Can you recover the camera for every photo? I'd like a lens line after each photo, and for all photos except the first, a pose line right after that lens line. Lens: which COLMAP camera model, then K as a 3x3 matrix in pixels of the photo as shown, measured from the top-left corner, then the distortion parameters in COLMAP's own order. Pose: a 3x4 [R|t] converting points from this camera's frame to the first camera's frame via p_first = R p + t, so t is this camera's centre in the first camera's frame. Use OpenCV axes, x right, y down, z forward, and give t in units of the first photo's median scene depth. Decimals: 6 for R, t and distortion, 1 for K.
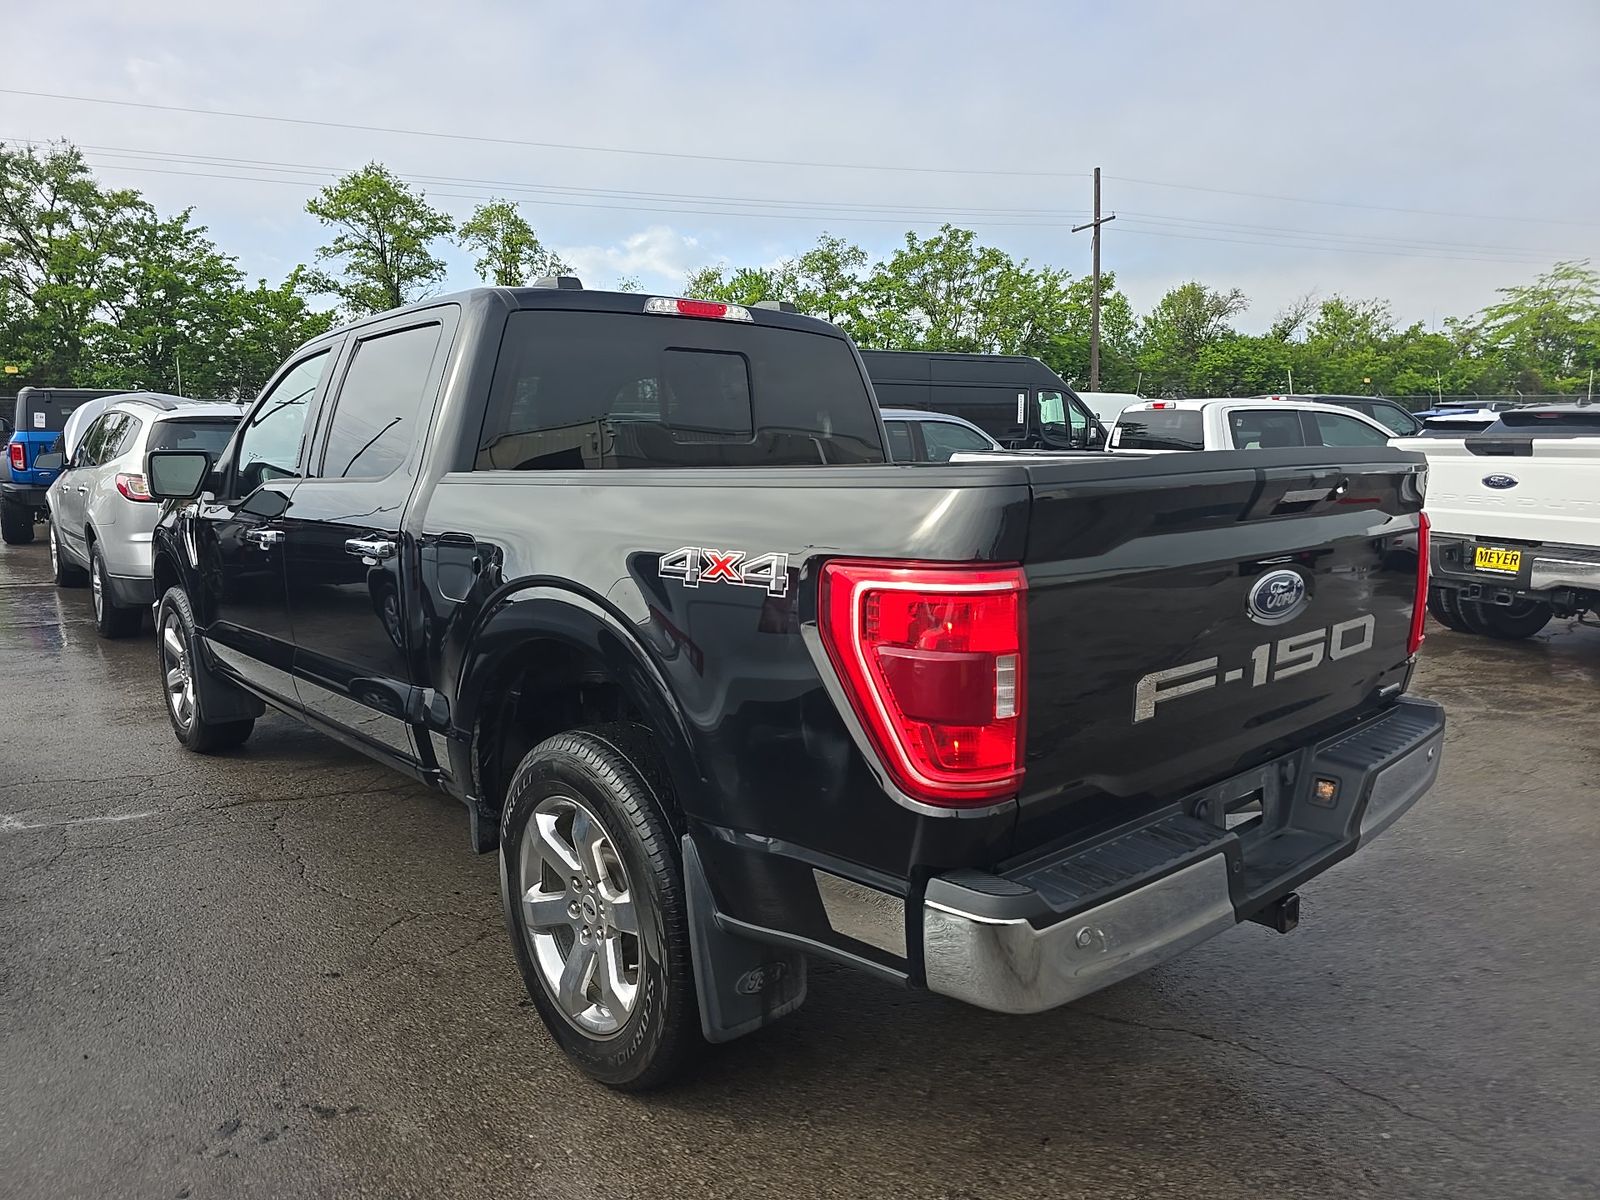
lens RADIAL K [[1082.8, 0, 803.4], [0, 1082.8, 598.3], [0, 0, 1]] dist [0.050295, -0.053578]
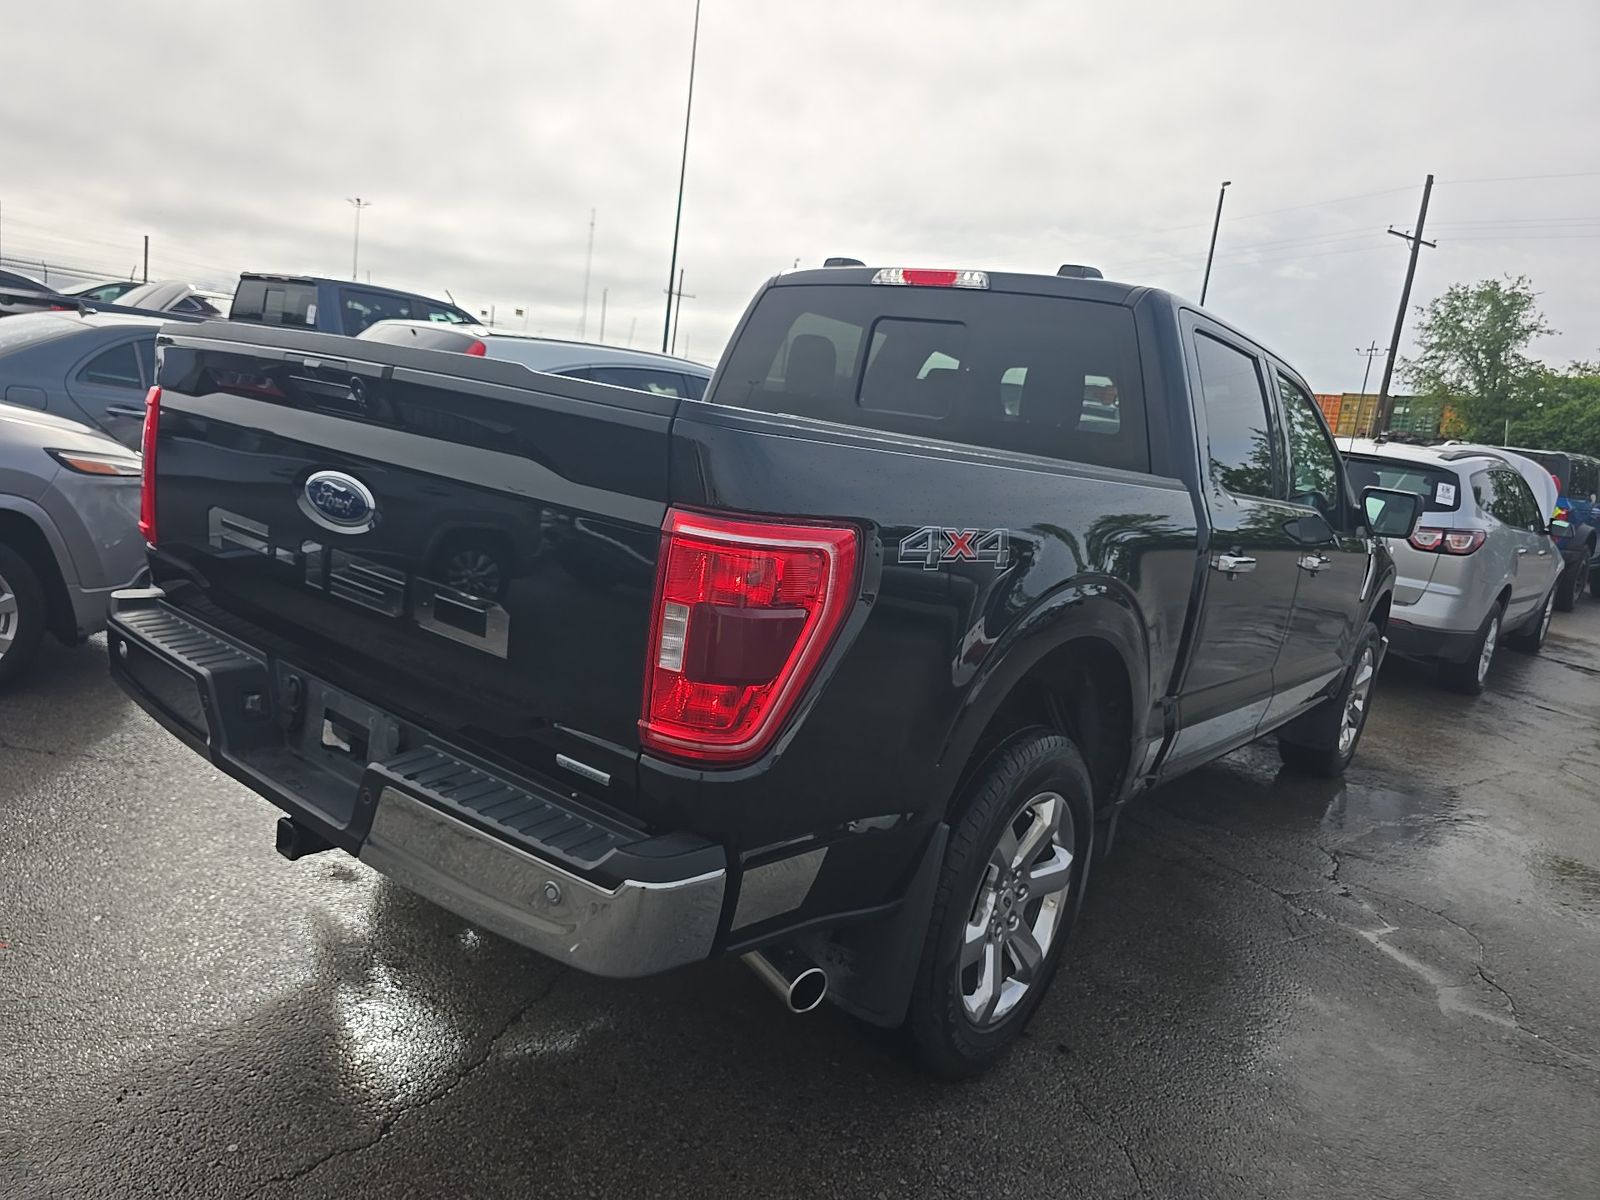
lens RADIAL K [[1082.8, 0, 803.4], [0, 1082.8, 598.3], [0, 0, 1]] dist [0.050295, -0.053578]
pose [[0.153920, 0.191394, -0.969369, 0.110411], [-0.270229, 0.951812, 0.145019, -0.012864], [0.950413, 0.239630, 0.198223, 0.095354]]
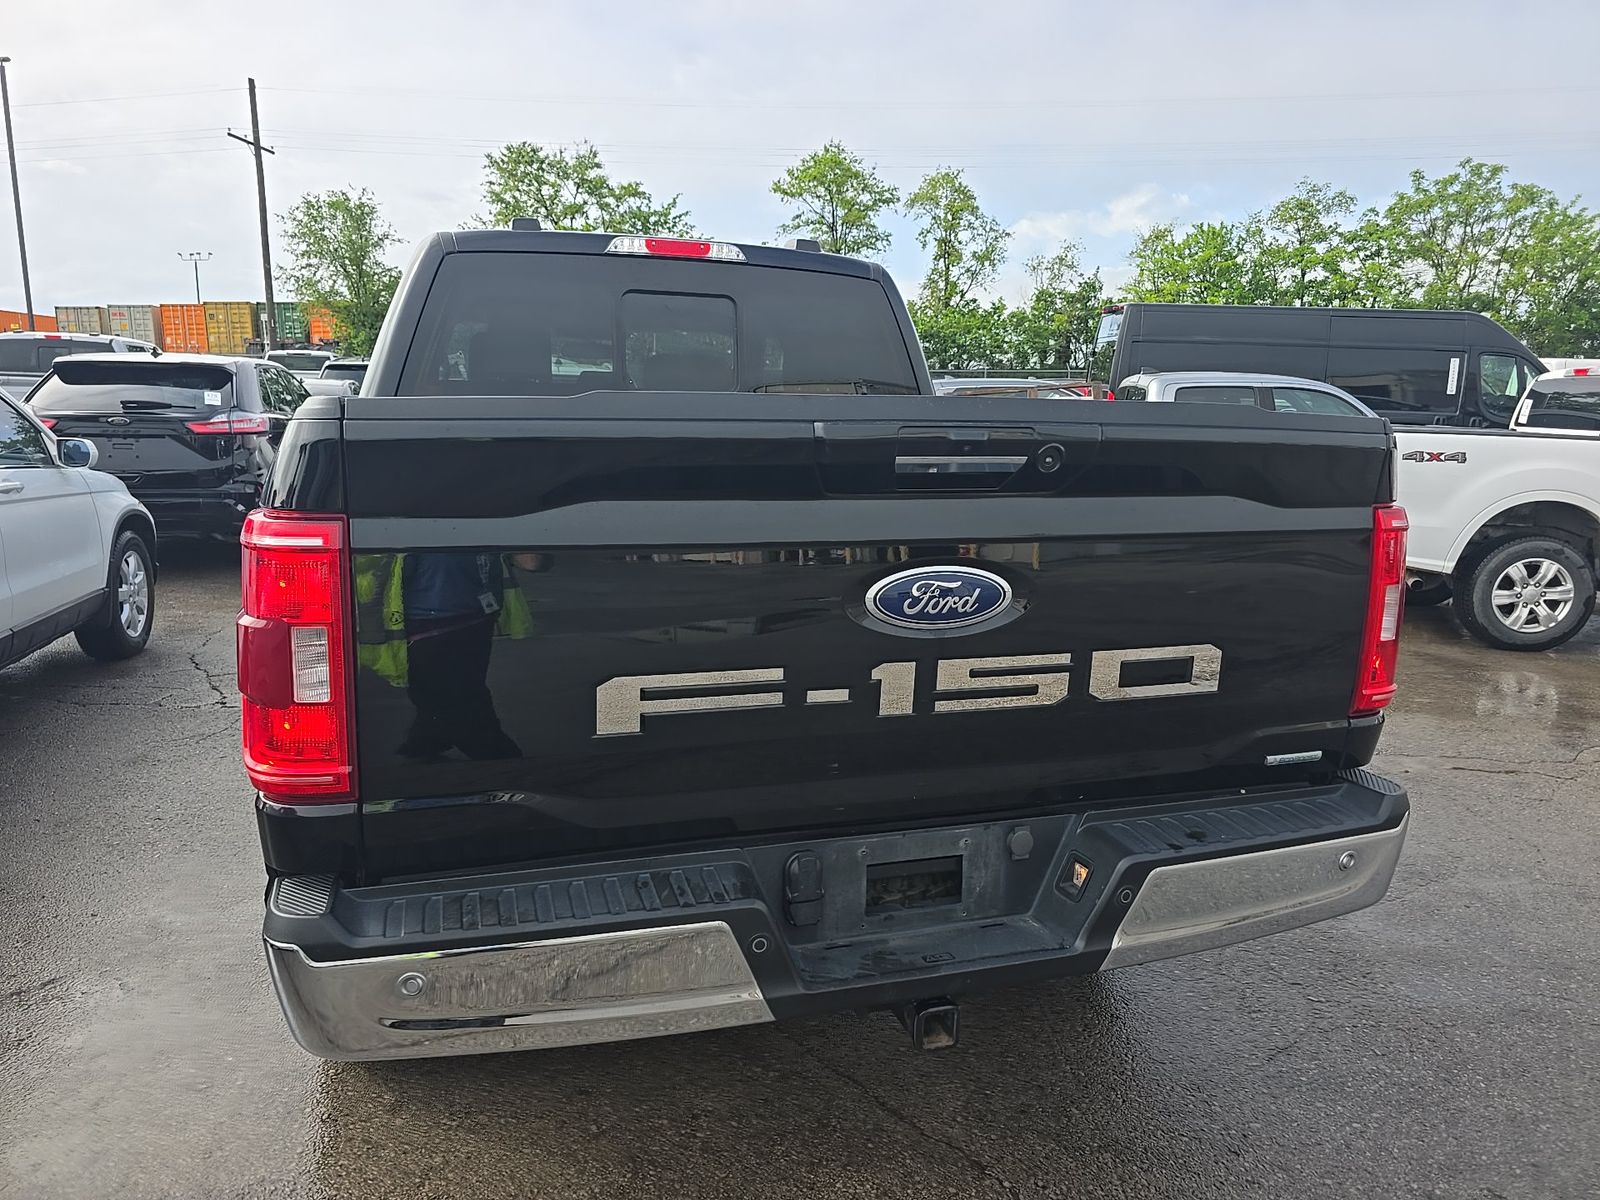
lens RADIAL K [[1082.8, 0, 803.4], [0, 1082.8, 598.3], [0, 0, 1]] dist [0.050295, -0.053578]
pose [[0.907628, 0.093473, -0.409235, 0.051296], [-0.082545, 0.995601, 0.044330, -0.002158], [0.411579, -0.006454, 0.911351, 0.023601]]
